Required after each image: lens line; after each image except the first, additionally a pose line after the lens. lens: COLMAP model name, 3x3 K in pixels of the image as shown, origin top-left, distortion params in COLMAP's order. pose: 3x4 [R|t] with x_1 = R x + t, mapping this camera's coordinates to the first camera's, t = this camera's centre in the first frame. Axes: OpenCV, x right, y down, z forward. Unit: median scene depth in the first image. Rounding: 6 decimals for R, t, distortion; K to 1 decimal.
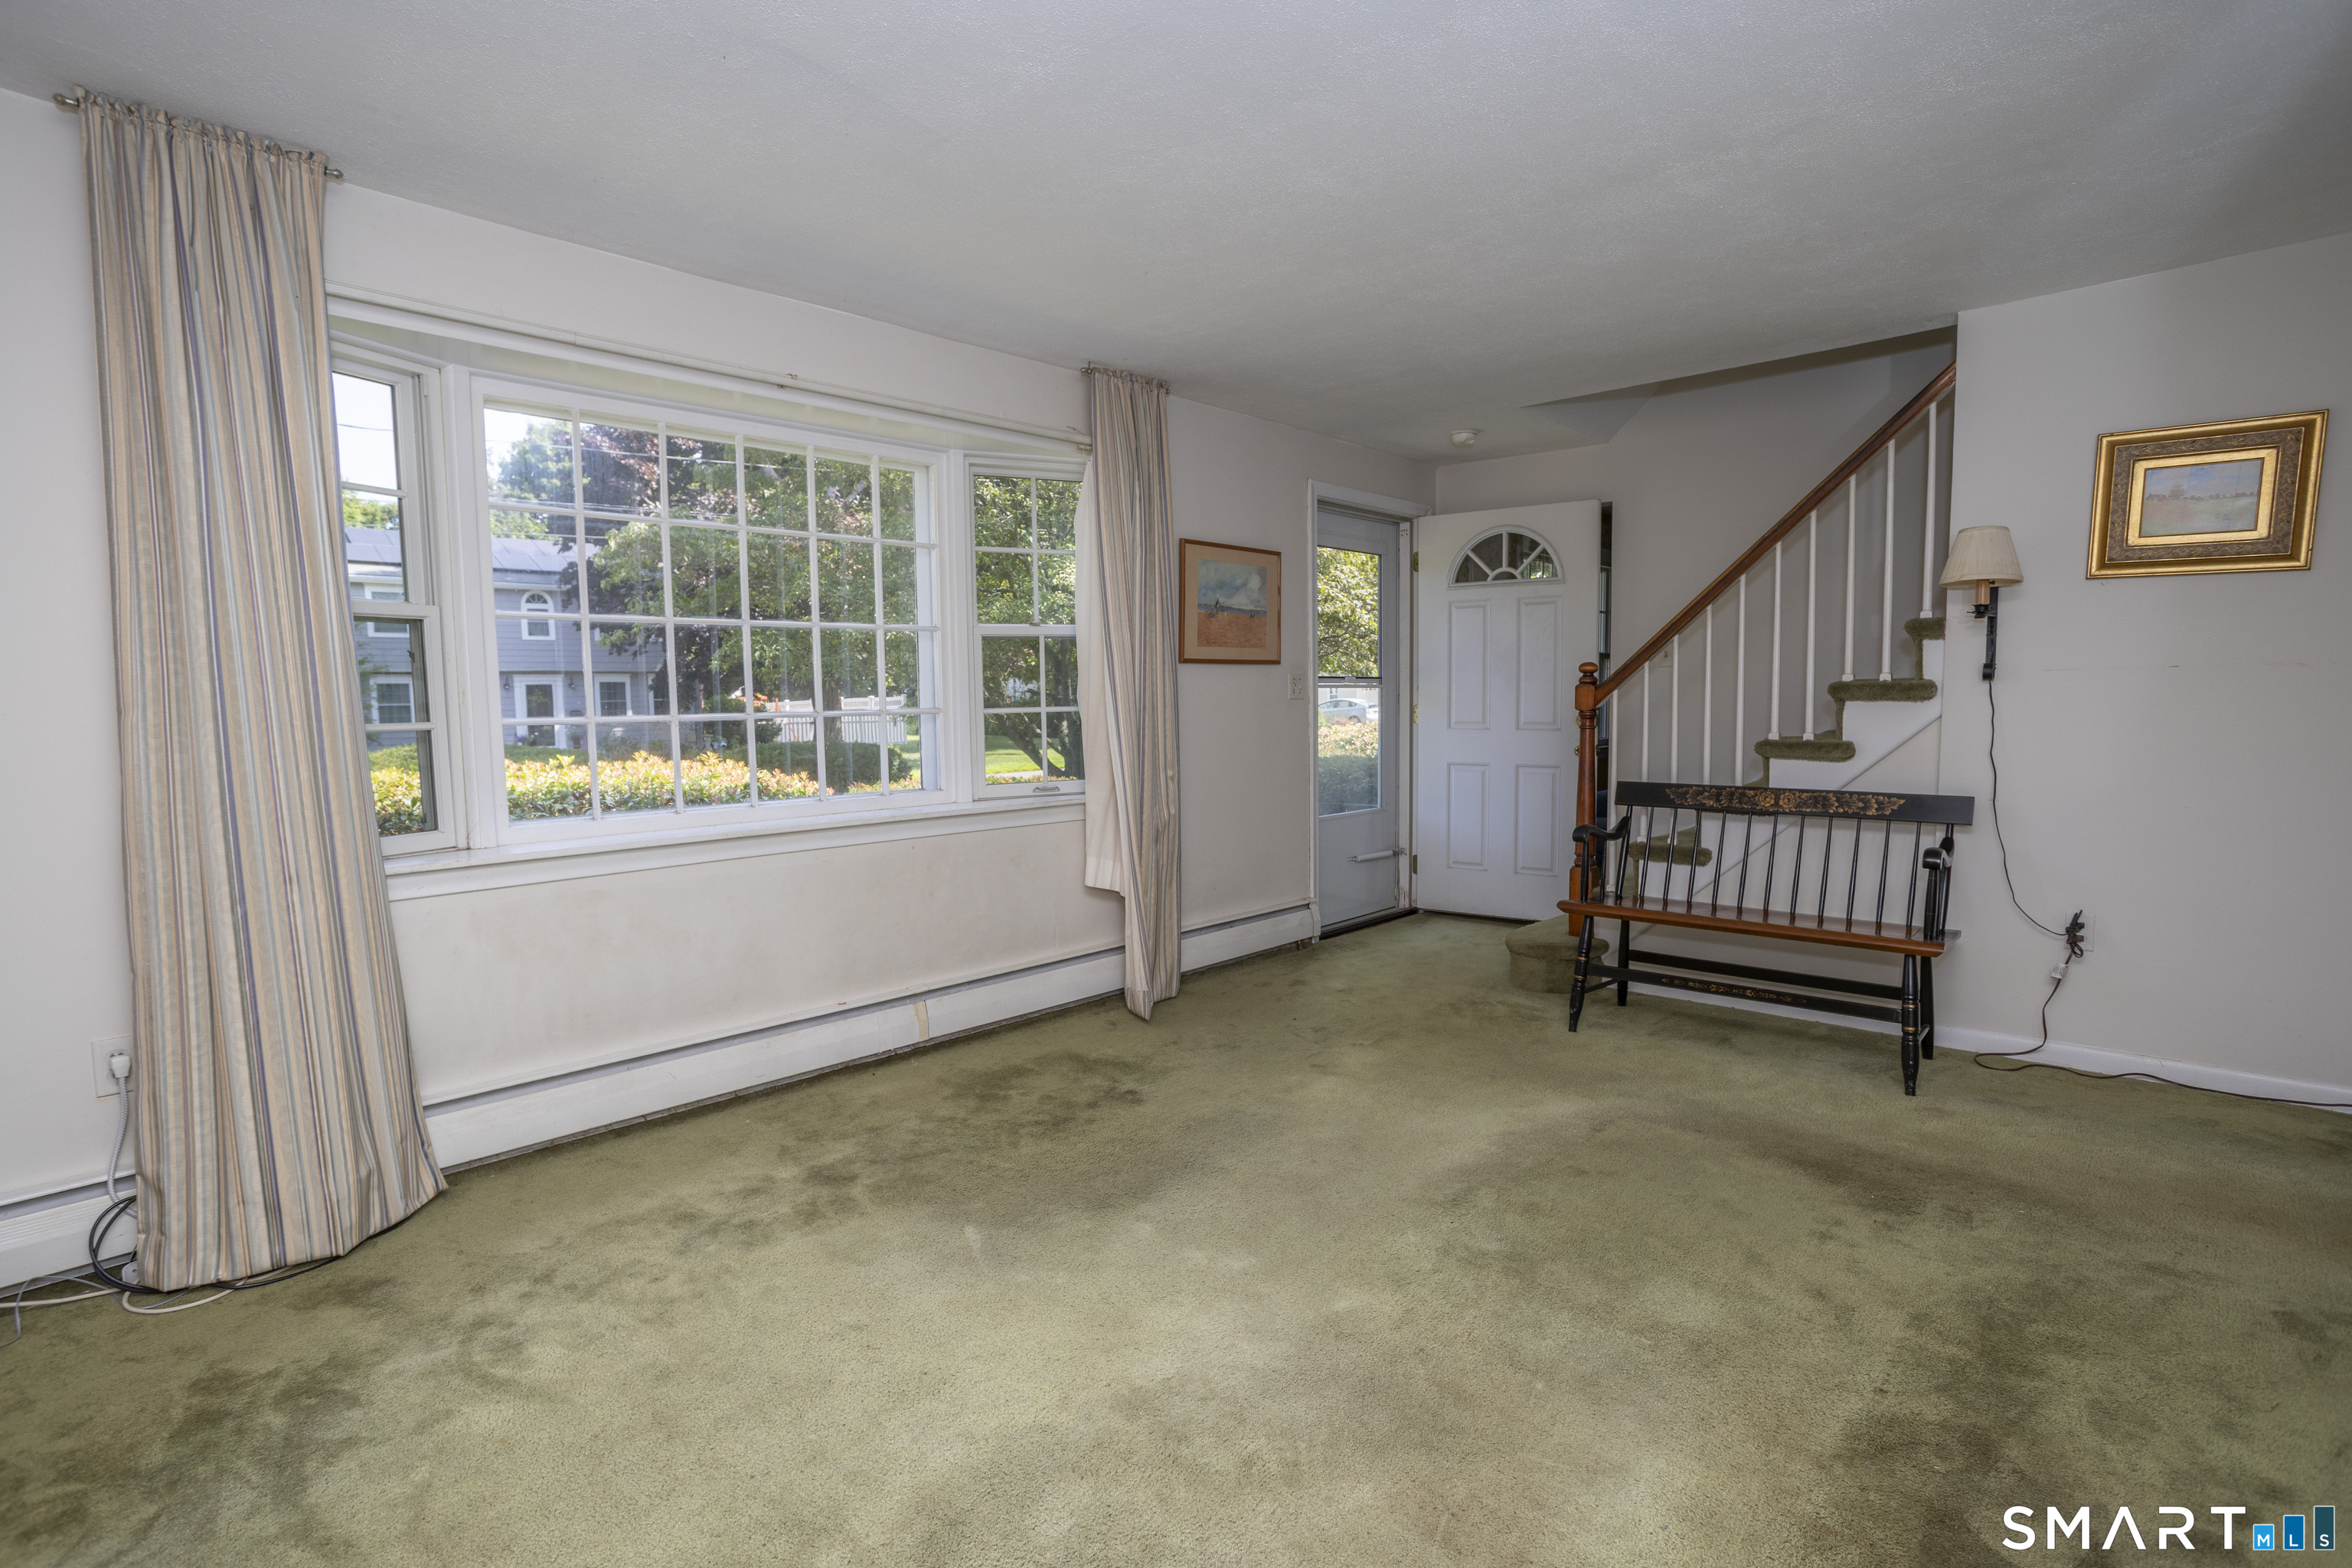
lens RADIAL K [[1130.8, 0, 1161.7], [0, 1130.8, 793.3], [0, 0, 1]] dist [-0.069613, 0.041726]
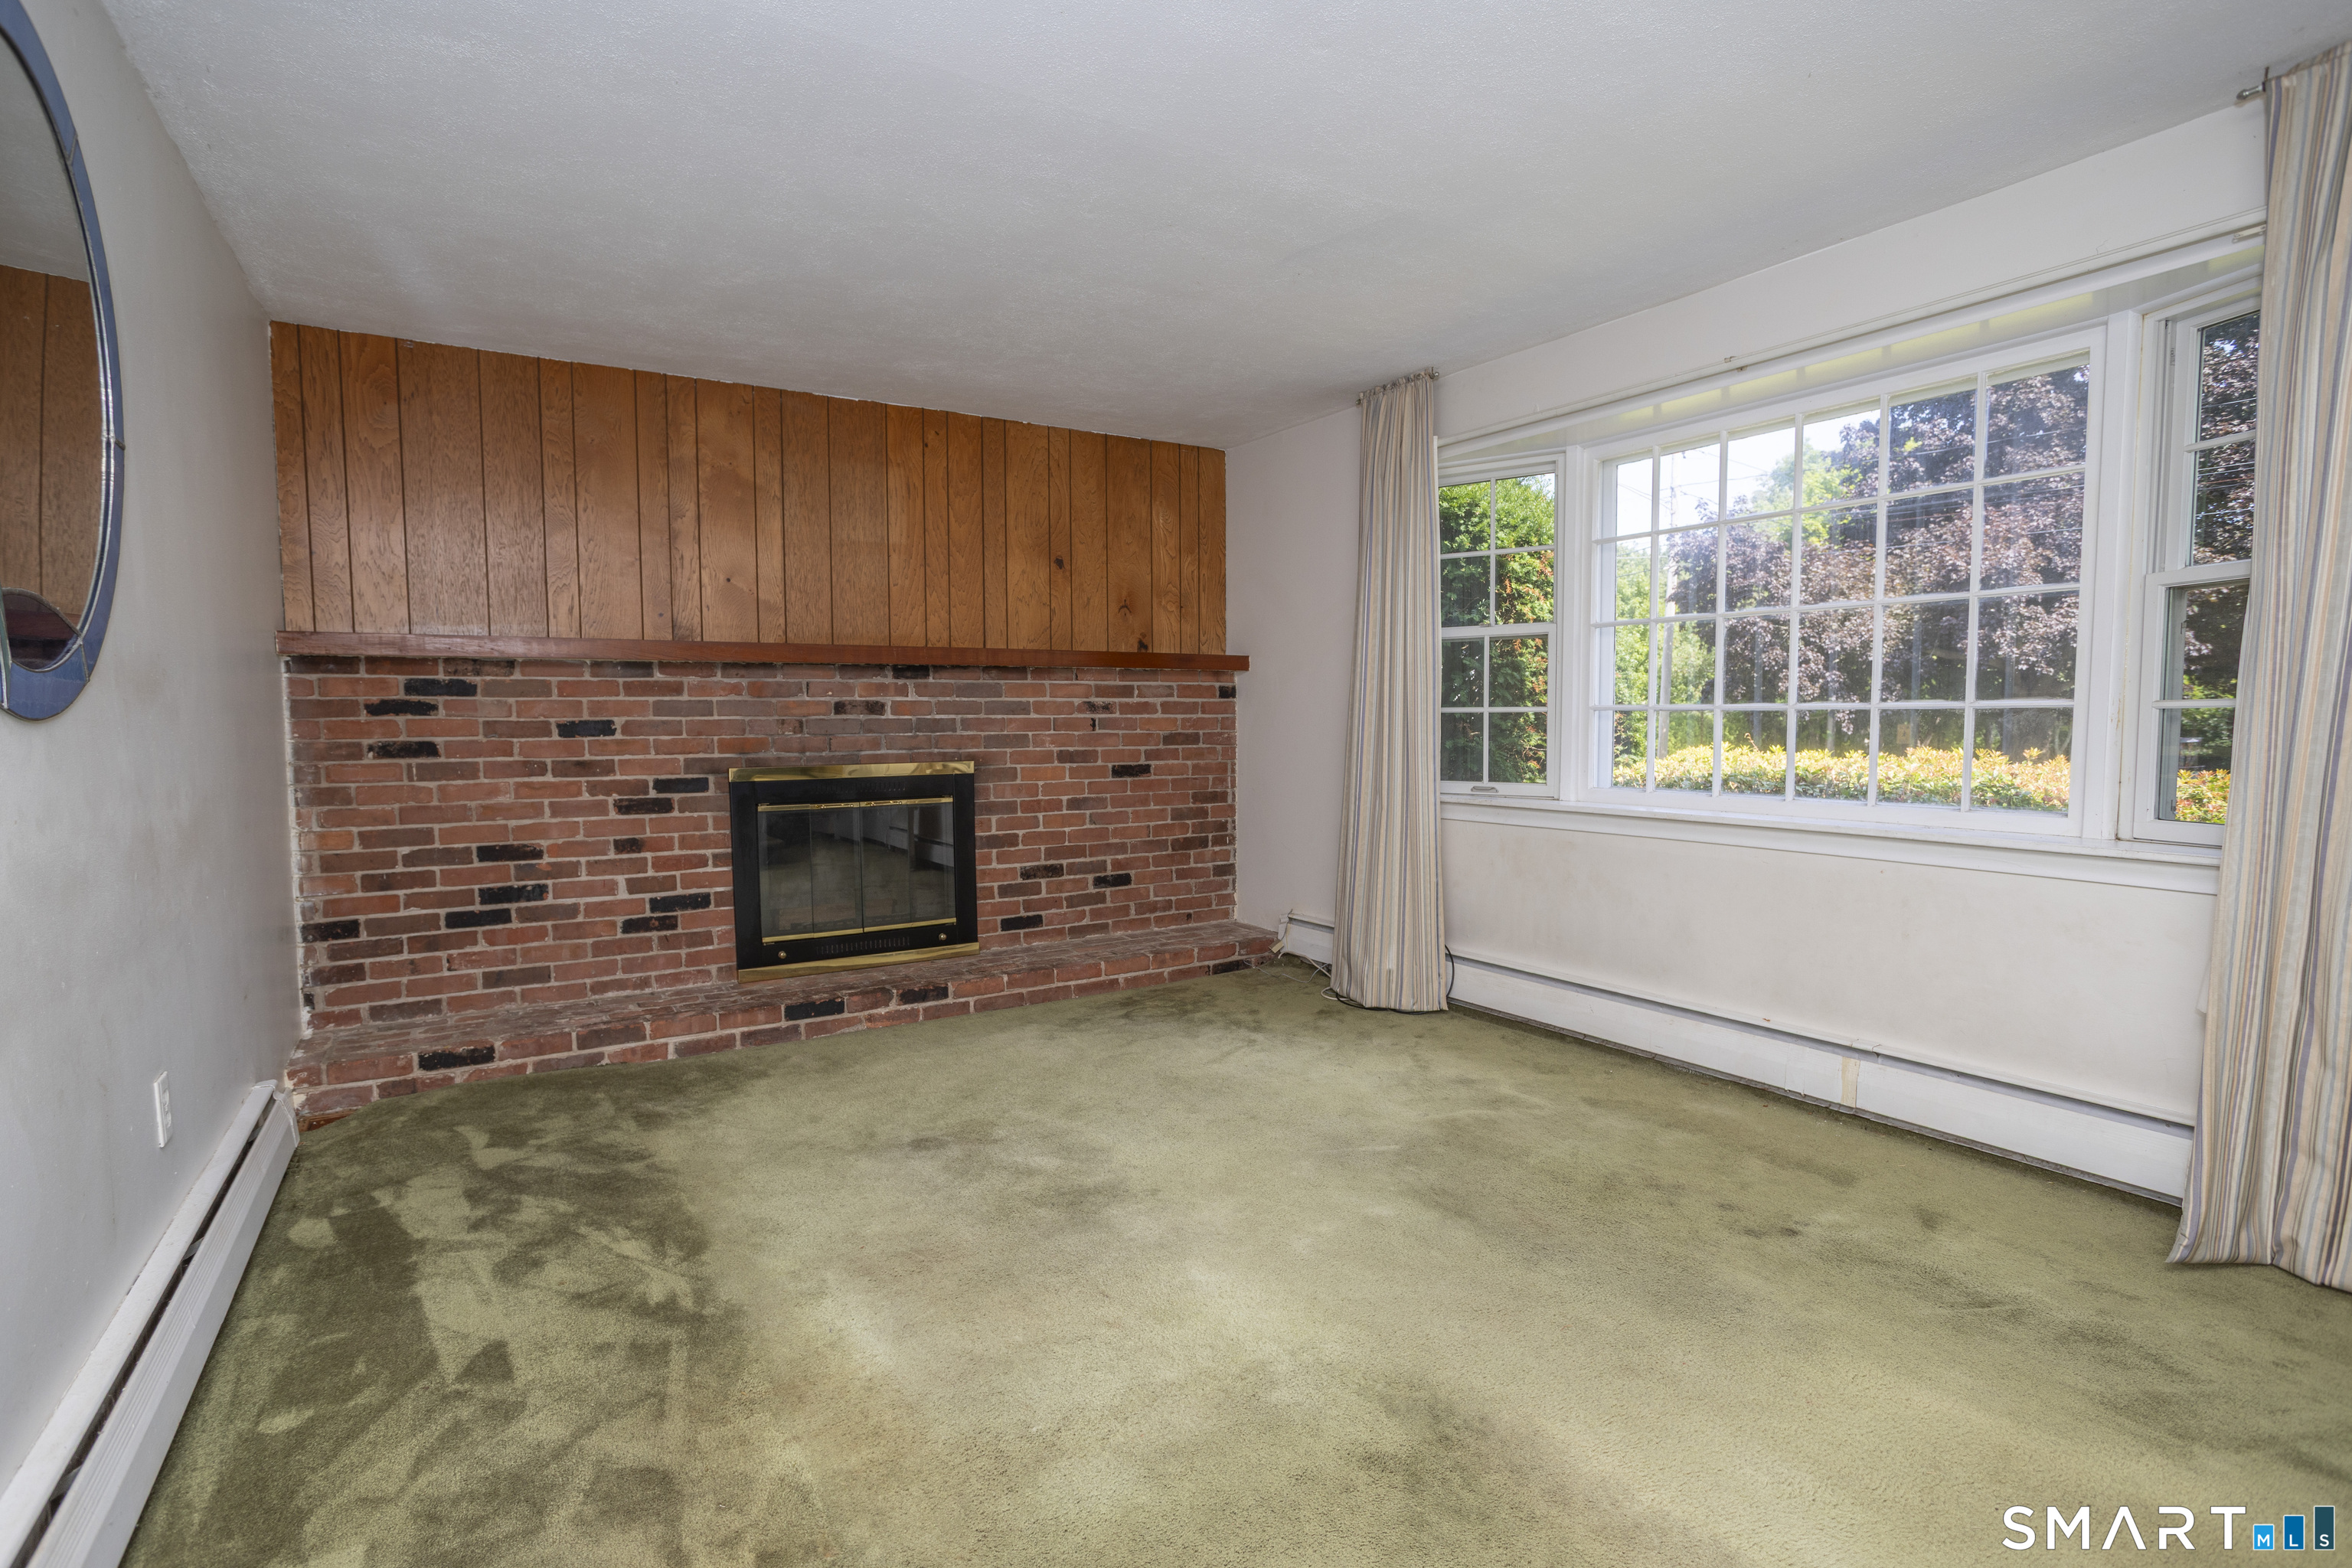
lens RADIAL K [[1130.8, 0, 1161.7], [0, 1130.8, 793.3], [0, 0, 1]] dist [-0.069613, 0.041726]
pose [[-0.244477, 0.091583, -0.965321, 0.699461], [-0.063357, 0.991894, 0.110150, -0.067092], [0.967583, 0.088089, -0.236692, 0.708994]]
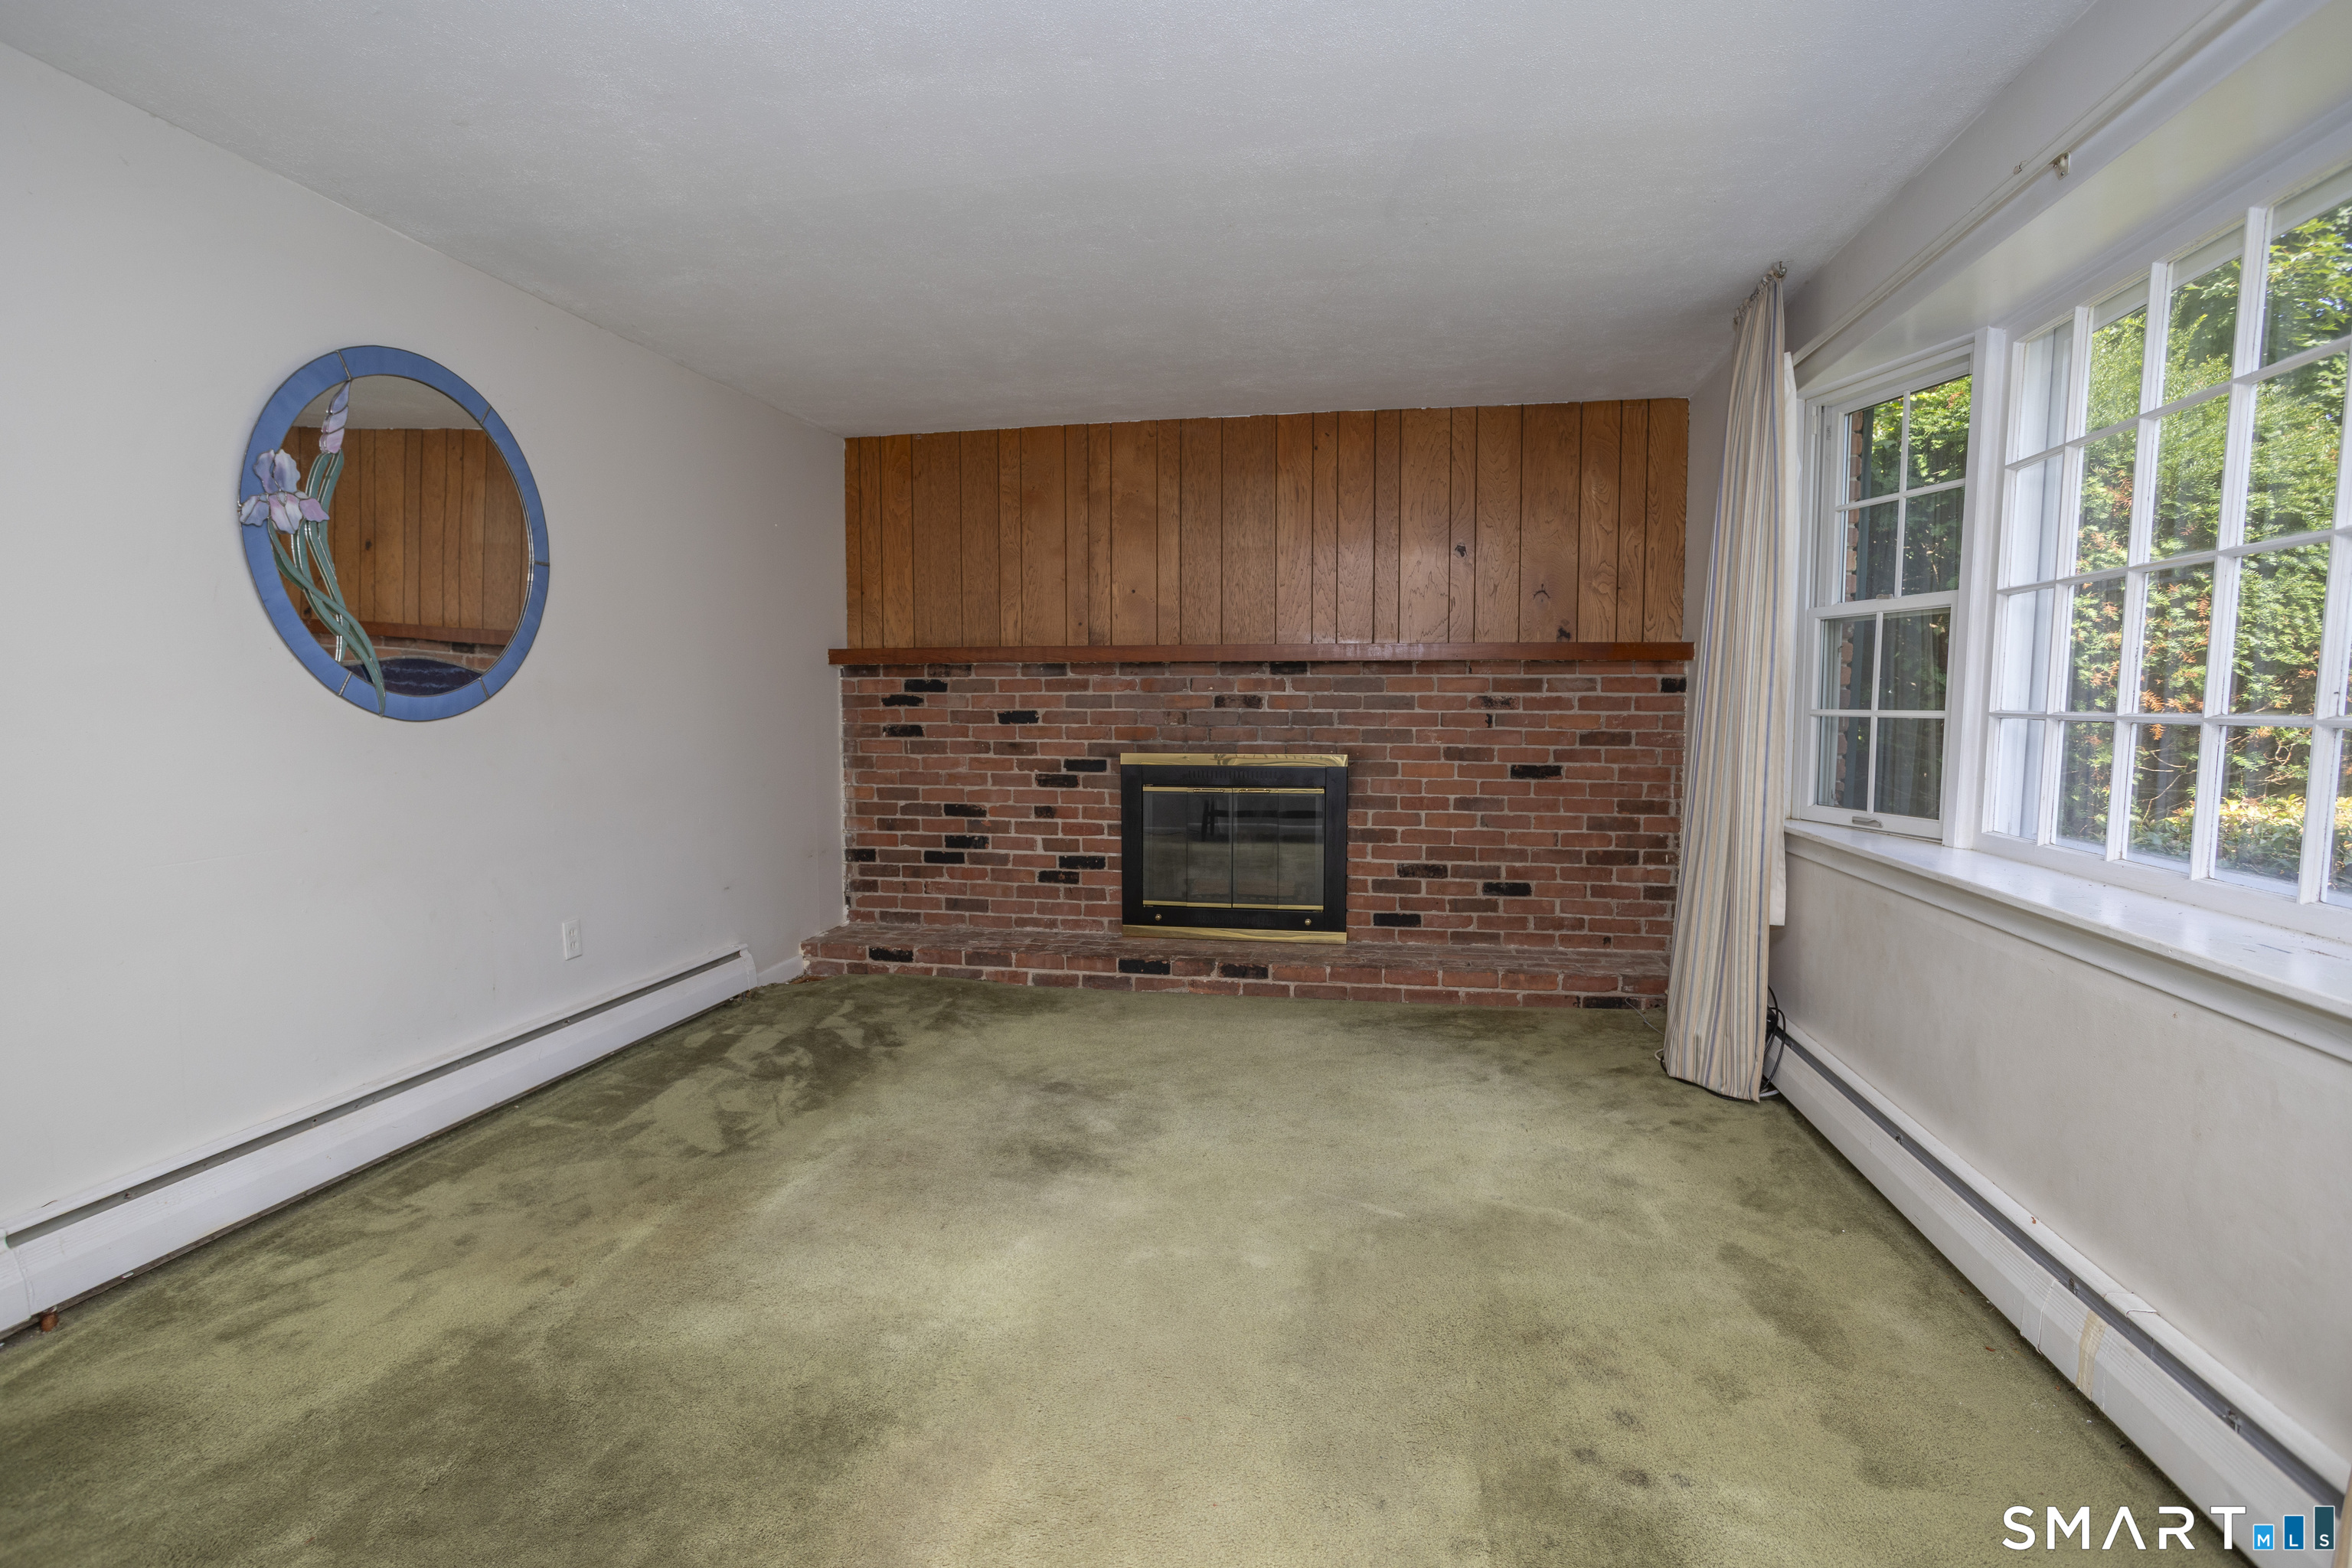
lens RADIAL K [[1130.8, 0, 1161.7], [0, 1130.8, 793.3], [0, 0, 1]] dist [-0.069613, 0.041726]
pose [[-0.839866, 0.070254, -0.538227, 0.381968], [-0.021007, 0.986639, 0.161564, -0.112455], [0.542386, 0.146999, -0.827169, 1.182525]]
